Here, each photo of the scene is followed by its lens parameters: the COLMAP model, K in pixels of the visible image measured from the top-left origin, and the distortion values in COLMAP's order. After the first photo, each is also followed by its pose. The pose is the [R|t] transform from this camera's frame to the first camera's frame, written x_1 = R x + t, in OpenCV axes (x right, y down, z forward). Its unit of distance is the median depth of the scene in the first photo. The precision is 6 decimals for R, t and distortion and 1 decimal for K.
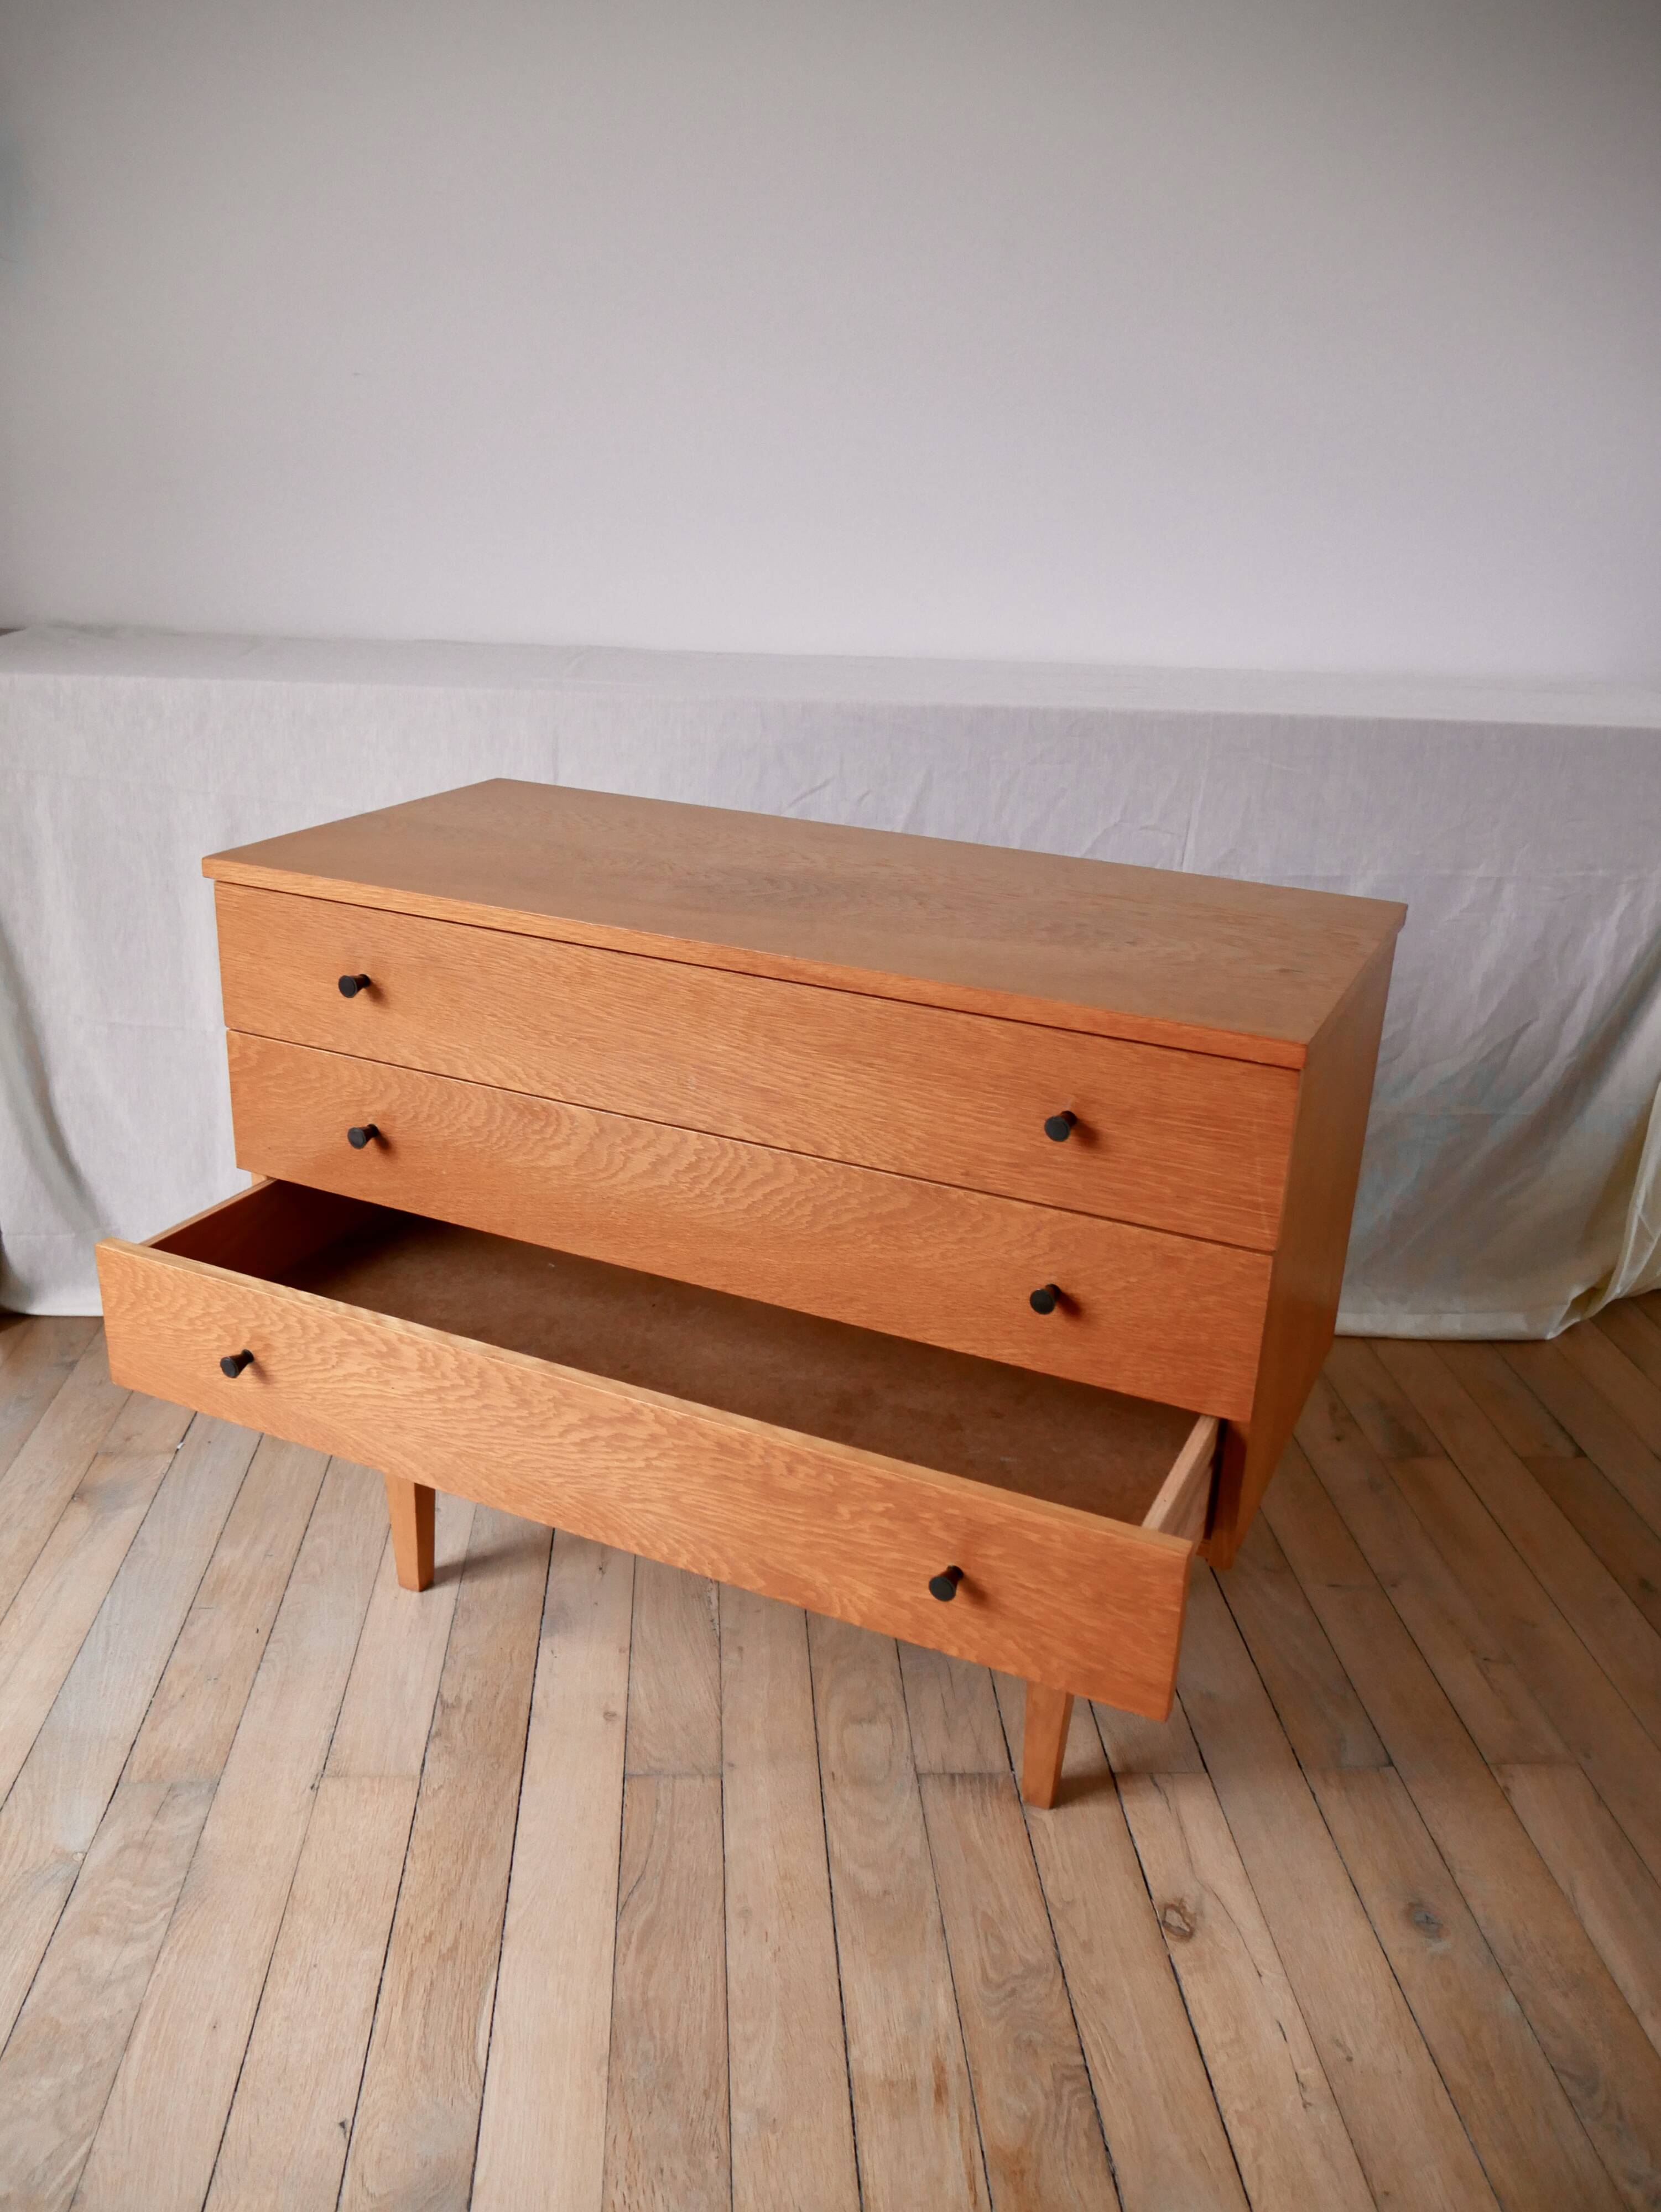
lens RADIAL K [[1825.0, 0, 830.5], [0, 1825.0, 1106.0], [0, 0, 1]] dist [-0.024011, 0.002226]
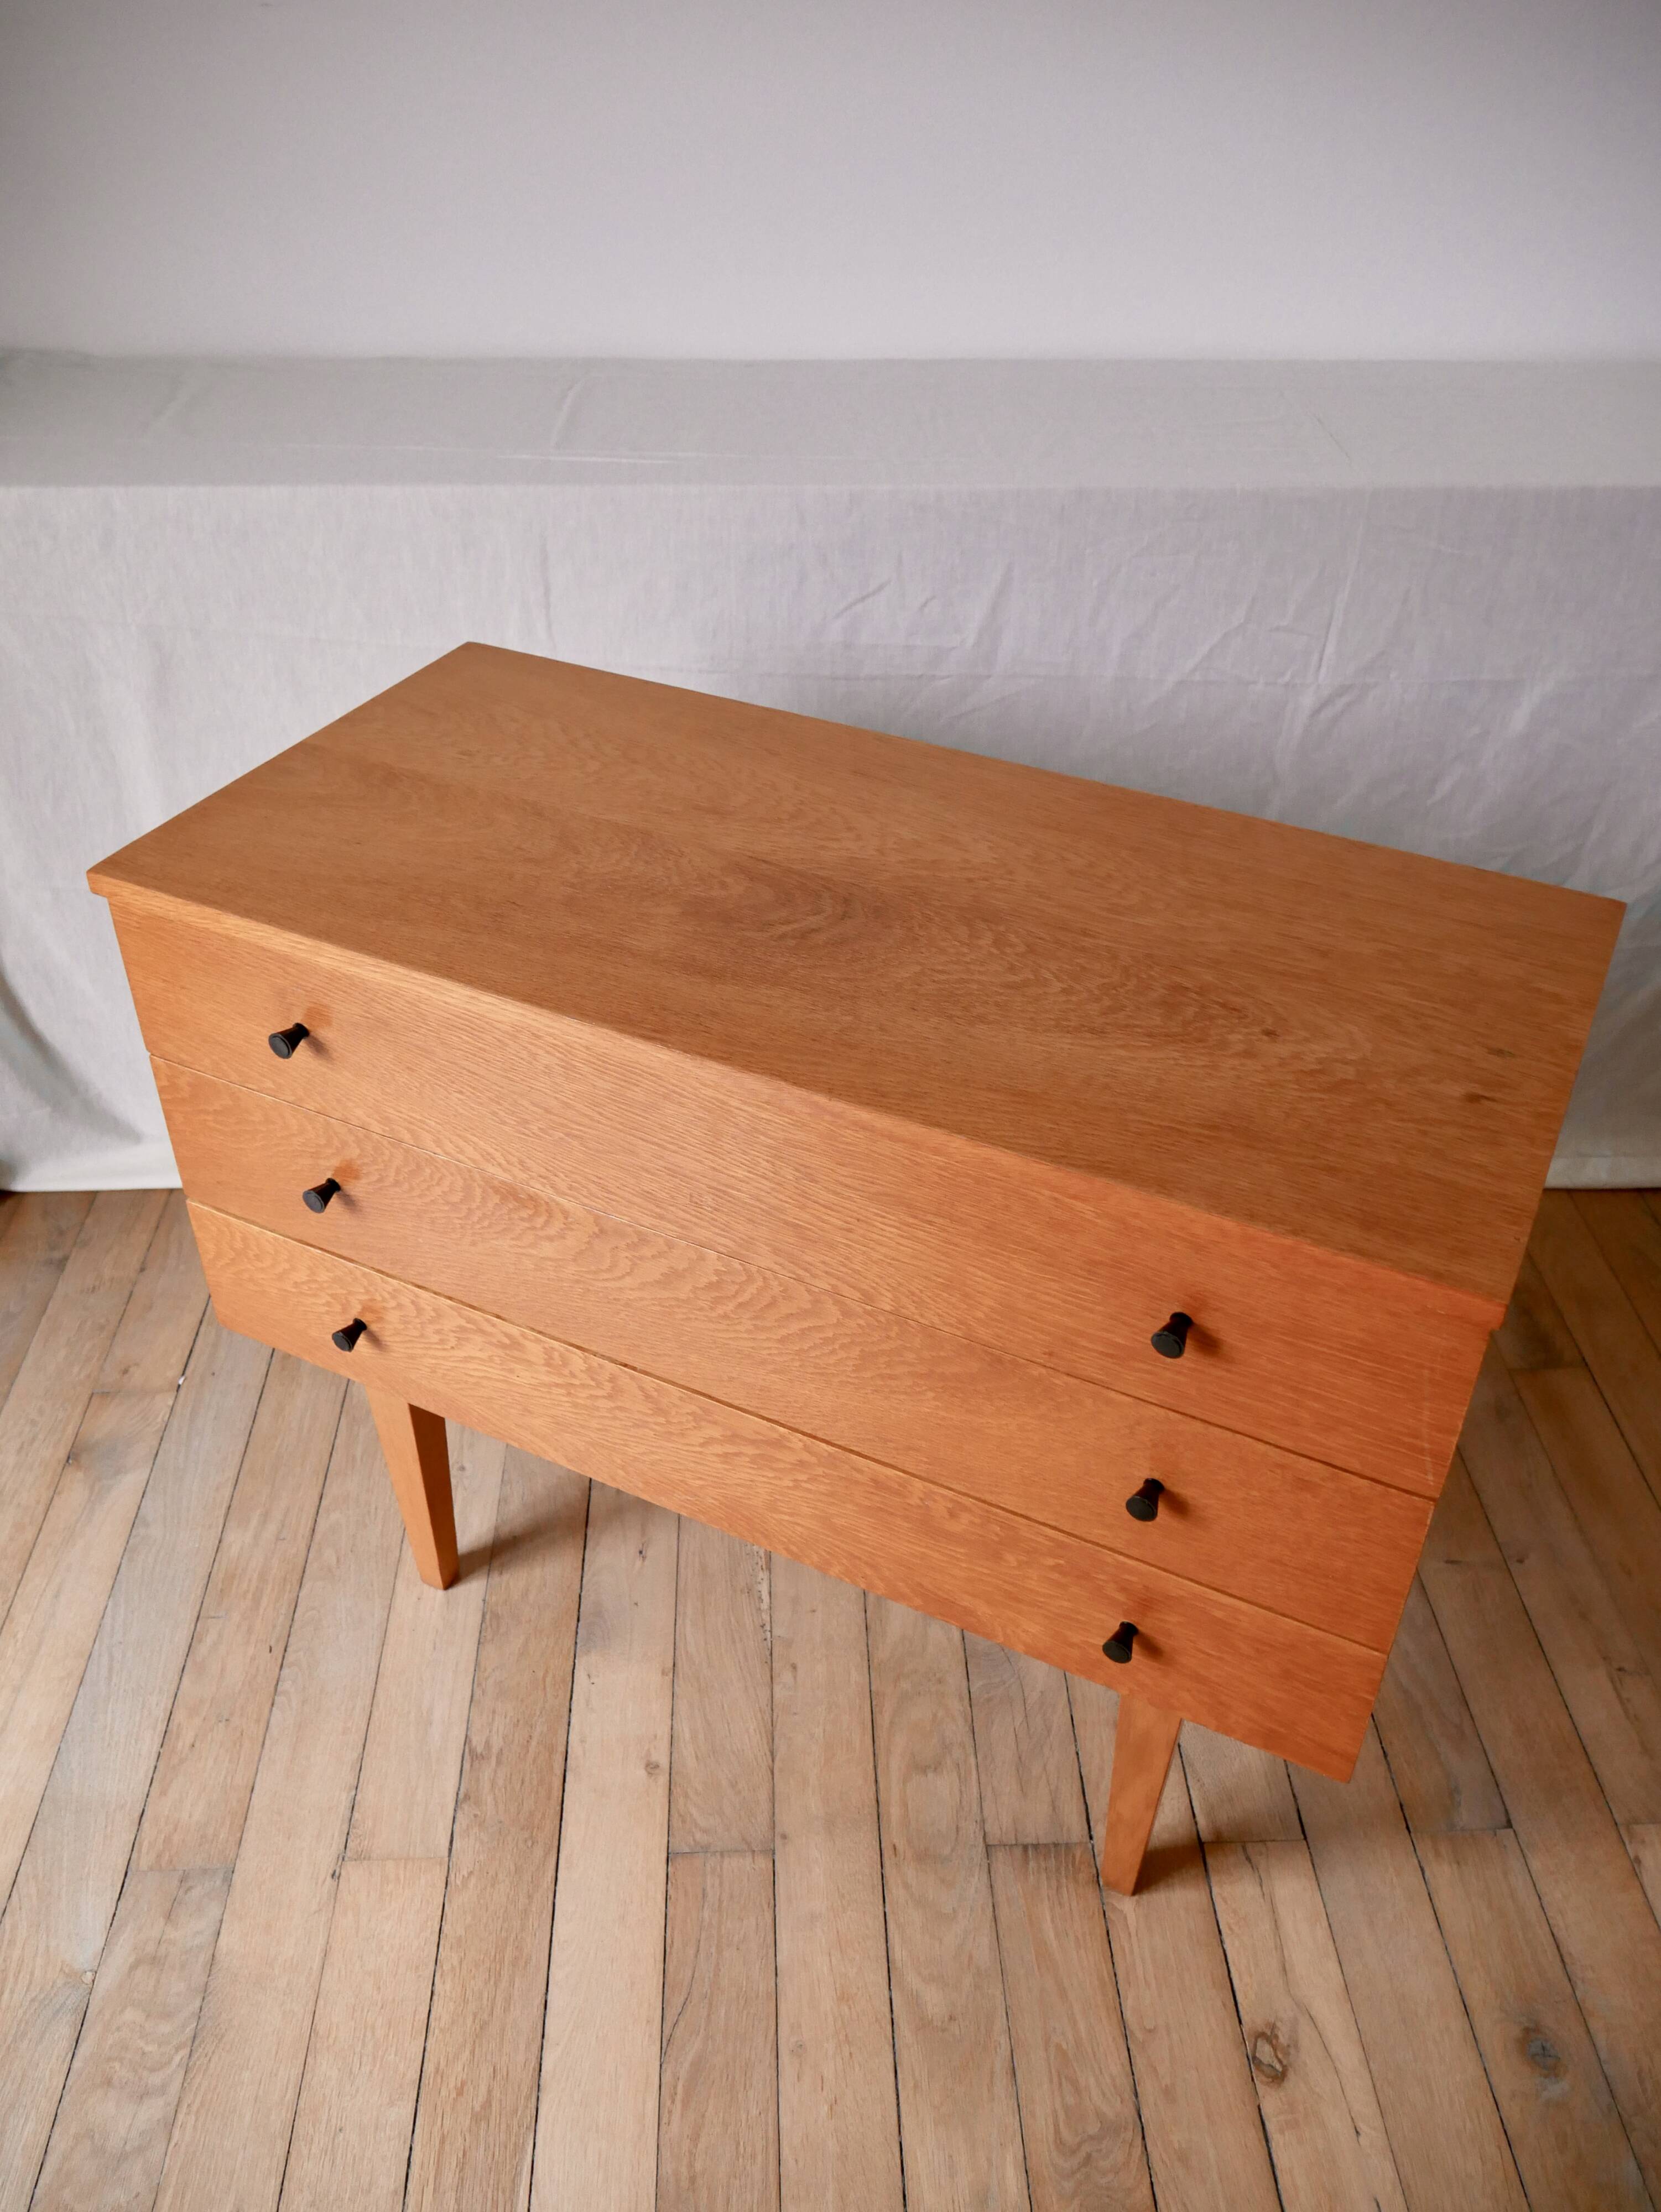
lens RADIAL K [[1827.9, 0, 830.2], [0, 1827.9, 1100.9], [0, 0, 1]] dist [-0.029622, 0.011172]
pose [[0.999027, -0.008359, -0.043314, 0.012439], [0.019980, 0.961135, 0.275356, -0.264281], [0.039328, -0.275953, 0.960366, 0.234589]]
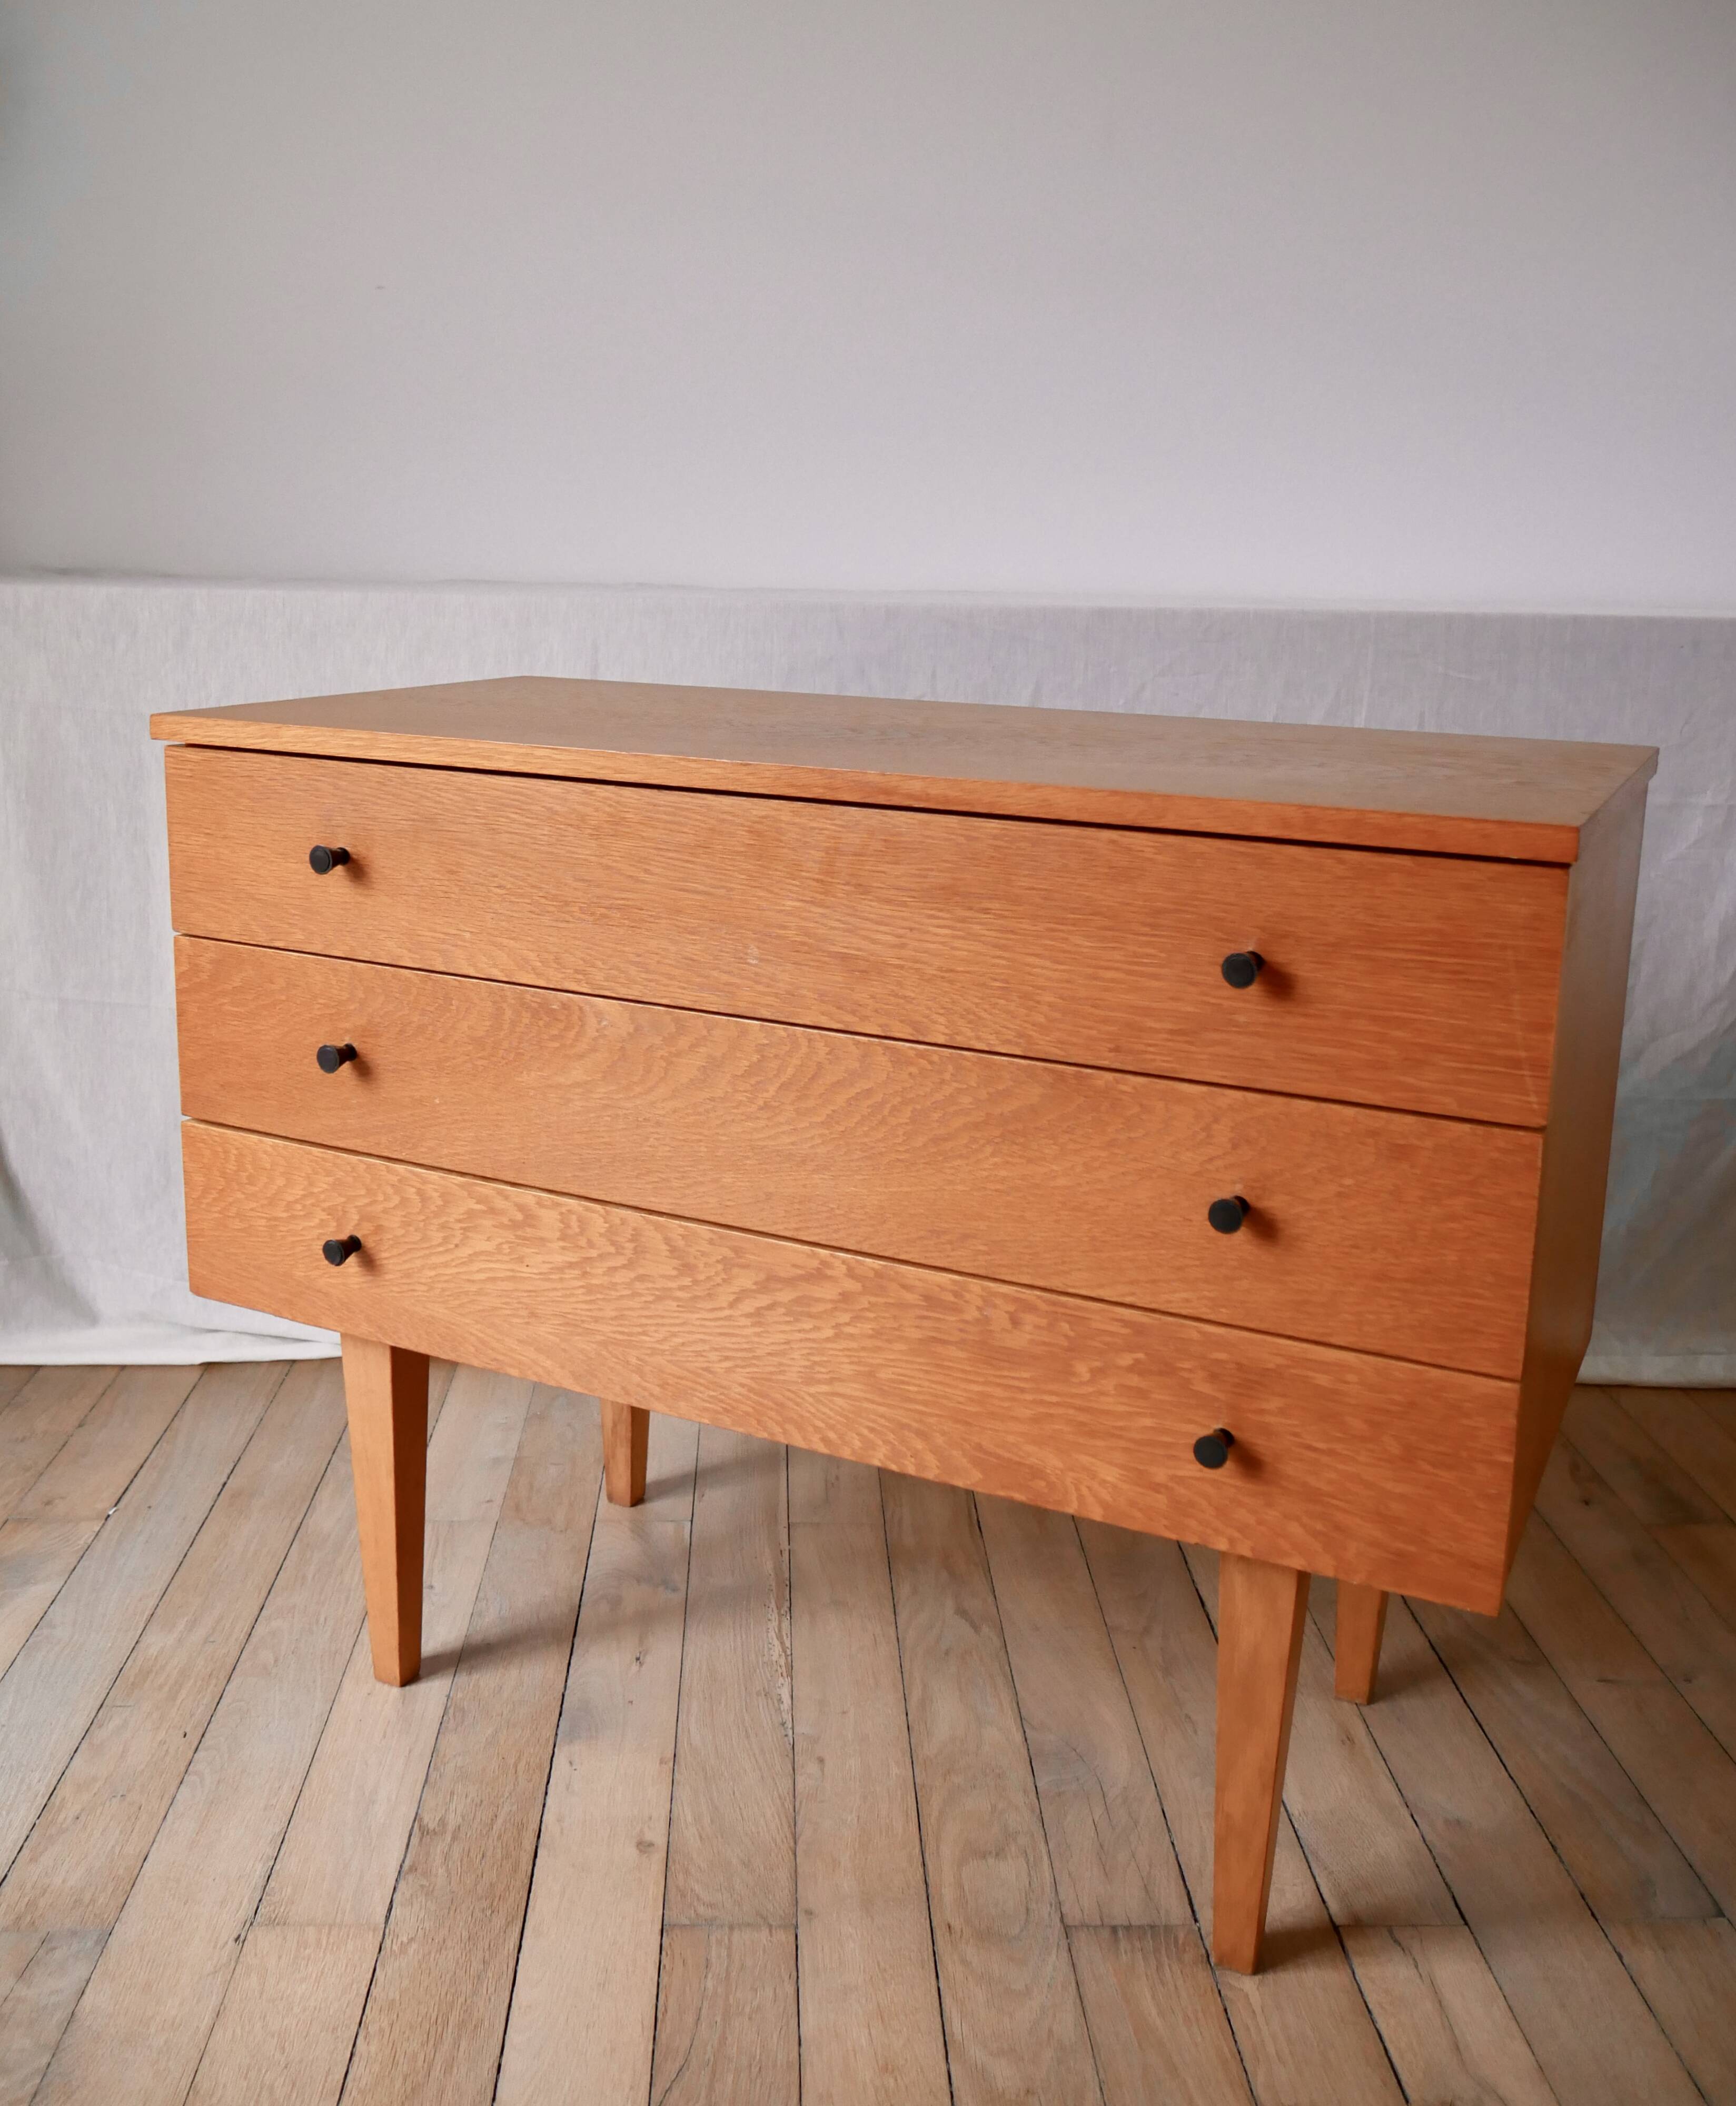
lens RADIAL K [[1989.7, 0, 845.1], [0, 1989.7, 918.3], [0, 0, 1]] dist [-0.026032, 0.006516]
pose [[0.999322, -0.015176, -0.033549, -0.008092], [0.009346, 0.985822, -0.167533, 0.108763], [0.035615, 0.167106, 0.985295, 0.162372]]
